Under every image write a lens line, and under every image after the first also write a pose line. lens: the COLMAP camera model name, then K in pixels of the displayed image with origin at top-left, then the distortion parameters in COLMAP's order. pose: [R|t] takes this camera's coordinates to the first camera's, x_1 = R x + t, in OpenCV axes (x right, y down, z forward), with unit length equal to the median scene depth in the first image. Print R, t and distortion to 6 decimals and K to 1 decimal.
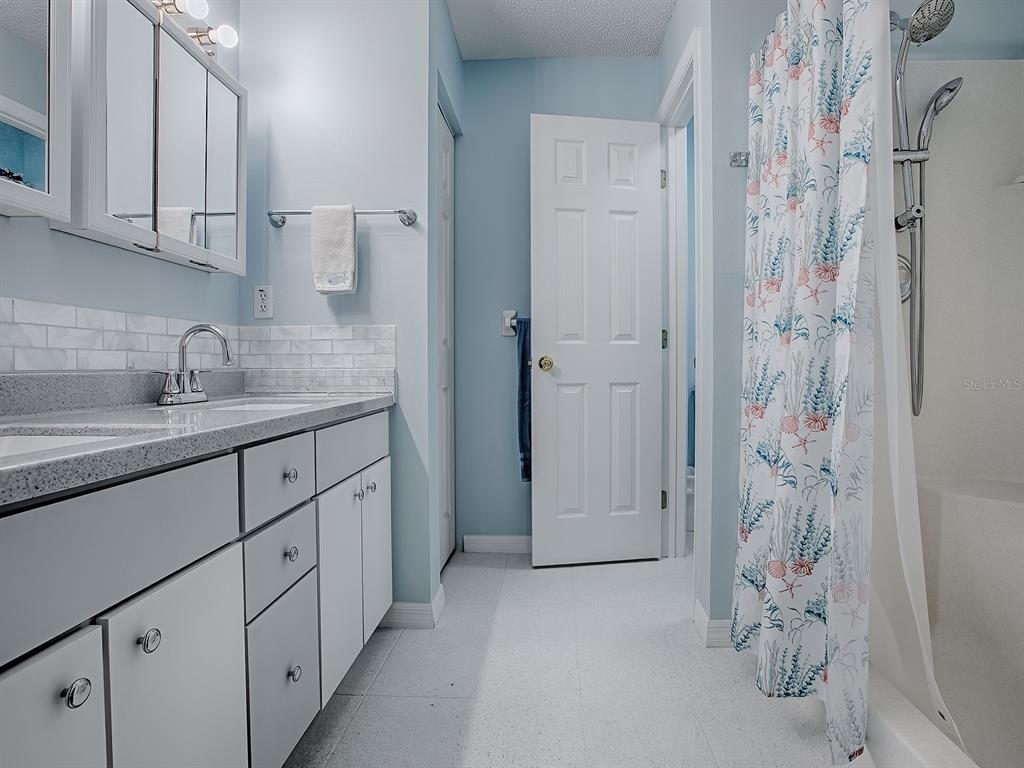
lens RADIAL K [[535.5, 0, 507.8], [0, 535.5, 362.4], [0, 0, 1]] dist [-0.006613, 0.002064]
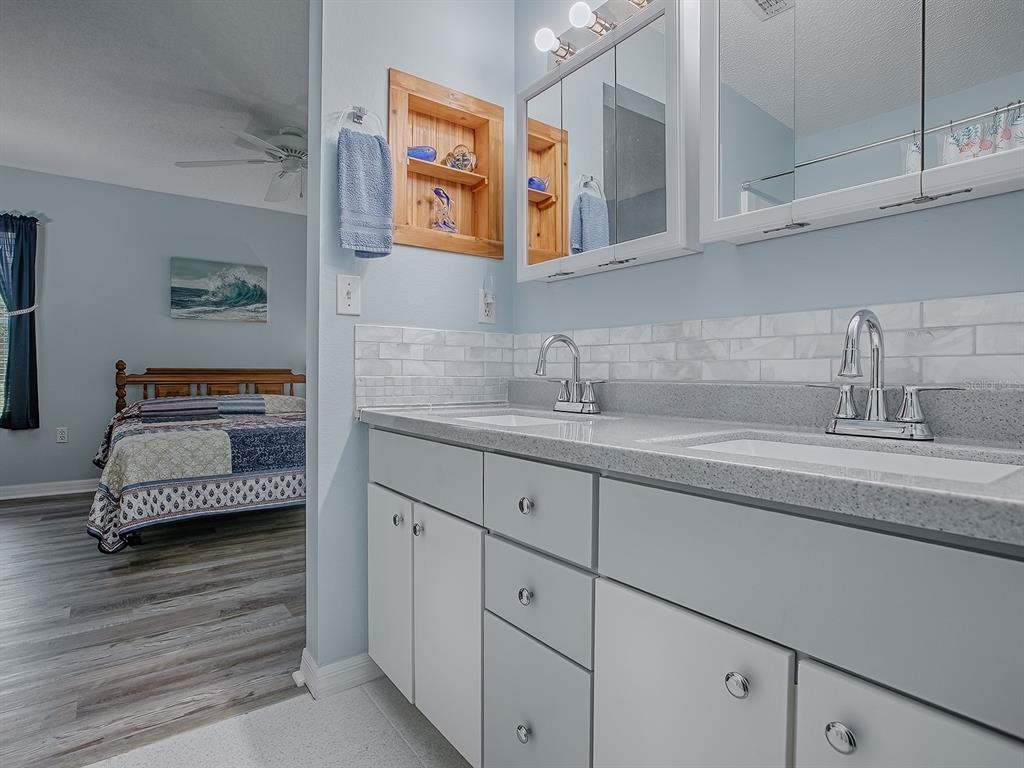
lens RADIAL K [[535.5, 0, 507.8], [0, 535.5, 362.4], [0, 0, 1]] dist [-0.006613, 0.002064]
pose [[-0.749009, -0.014951, -0.662391, 0.170557], [0.002504, 0.999674, -0.025395, 0.003676], [0.662555, -0.020679, -0.748728, 1.435479]]
